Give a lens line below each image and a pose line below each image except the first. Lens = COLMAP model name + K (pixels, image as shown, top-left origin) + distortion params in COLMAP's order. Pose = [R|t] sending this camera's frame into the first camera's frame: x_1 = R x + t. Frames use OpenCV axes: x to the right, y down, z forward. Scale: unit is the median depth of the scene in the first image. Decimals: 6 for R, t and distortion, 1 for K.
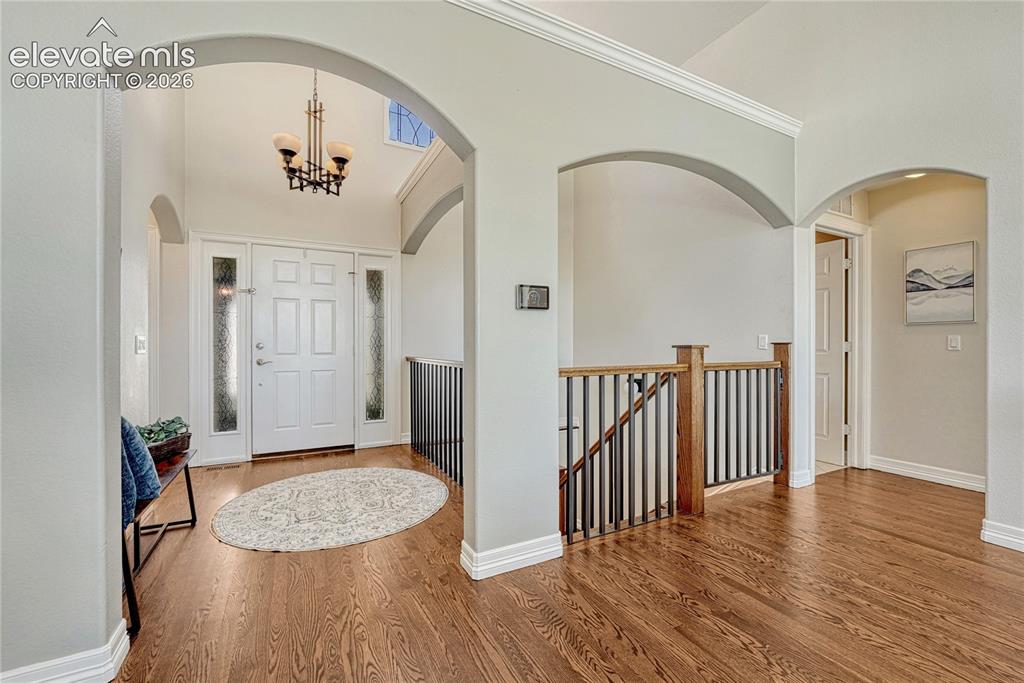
lens RADIAL K [[430.7, 0, 511.5], [0, 430.7, 348.0], [0, 0, 1]] dist [-0.004849, 0.000344]
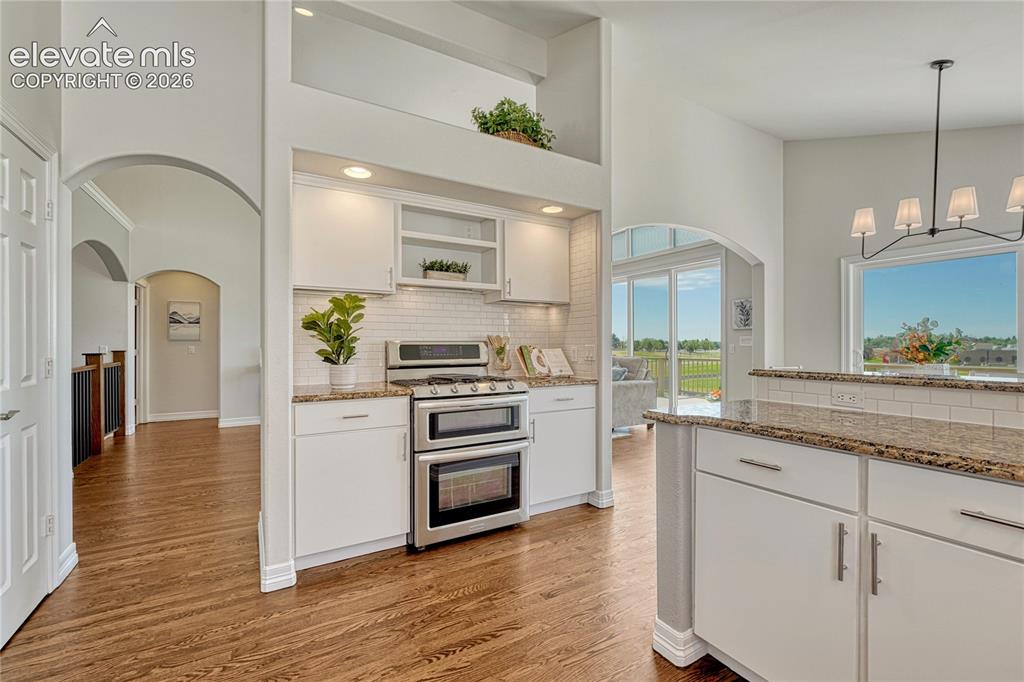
lens RADIAL K [[430.7, 0, 512.1], [0, 430.7, 346.6], [0, 0, 1]] dist [-0.004849, 0.000344]
pose [[-0.062422, -0.002311, 0.998047, -1.103918], [0.005053, 0.999984, 0.002632, -0.024905], [-0.998037, 0.005208, -0.062409, -0.402315]]
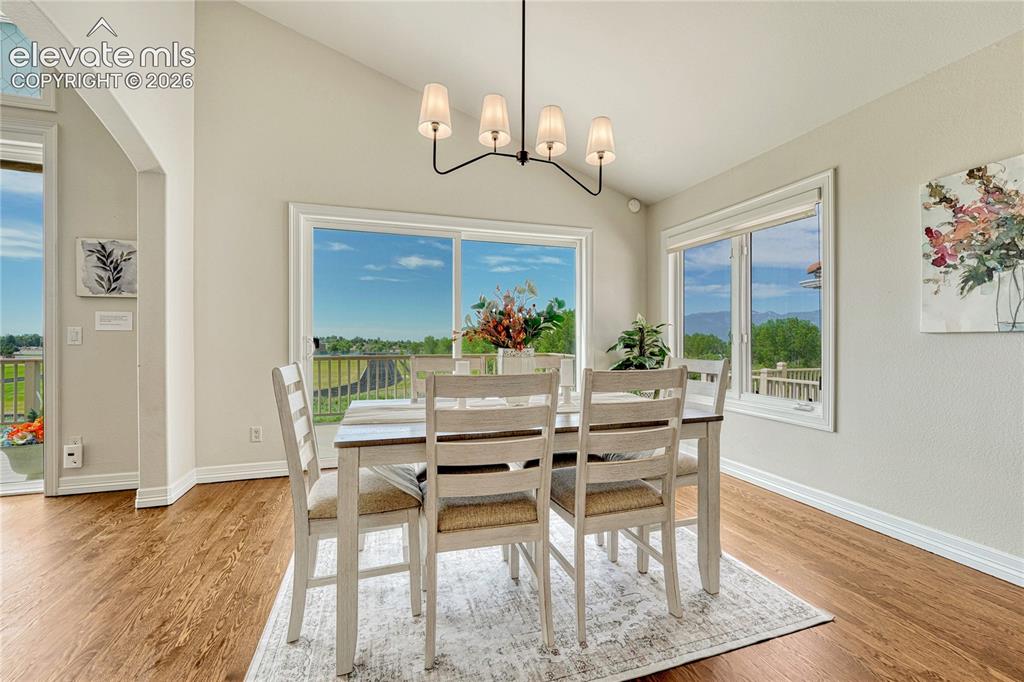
lens RADIAL K [[430.7, 0, 516.1], [0, 430.7, 341.1], [0, 0, 1]] dist [-0.004849, 0.000344]
pose [[-0.987796, 0.001084, 0.155752, -0.390429], [0.001894, 0.999985, 0.005051, 0.001208], [-0.155745, 0.005284, -0.987783, -0.706254]]
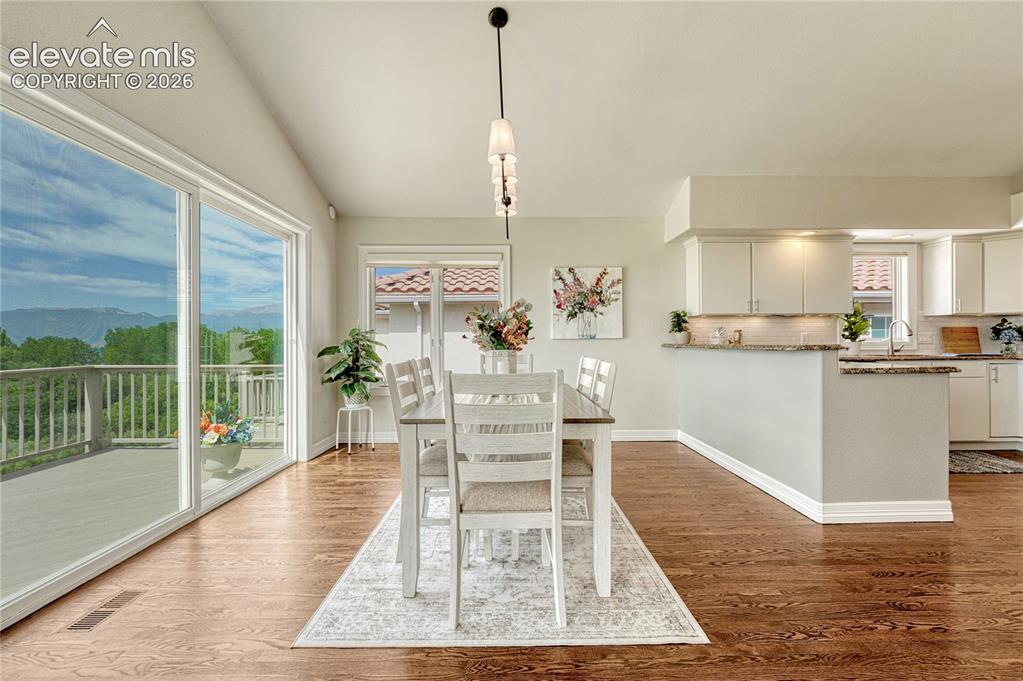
lens RADIAL K [[436.3, 0, 505.2], [0, 436.3, 335.0], [0, 0, 1]] dist [-0.011353, 0.001055]
pose [[-0.446341, -0.015403, -0.894730, 0.369614], [0.008471, 0.999734, -0.021436, 0.007626], [0.894823, -0.017147, -0.446092, -0.948972]]
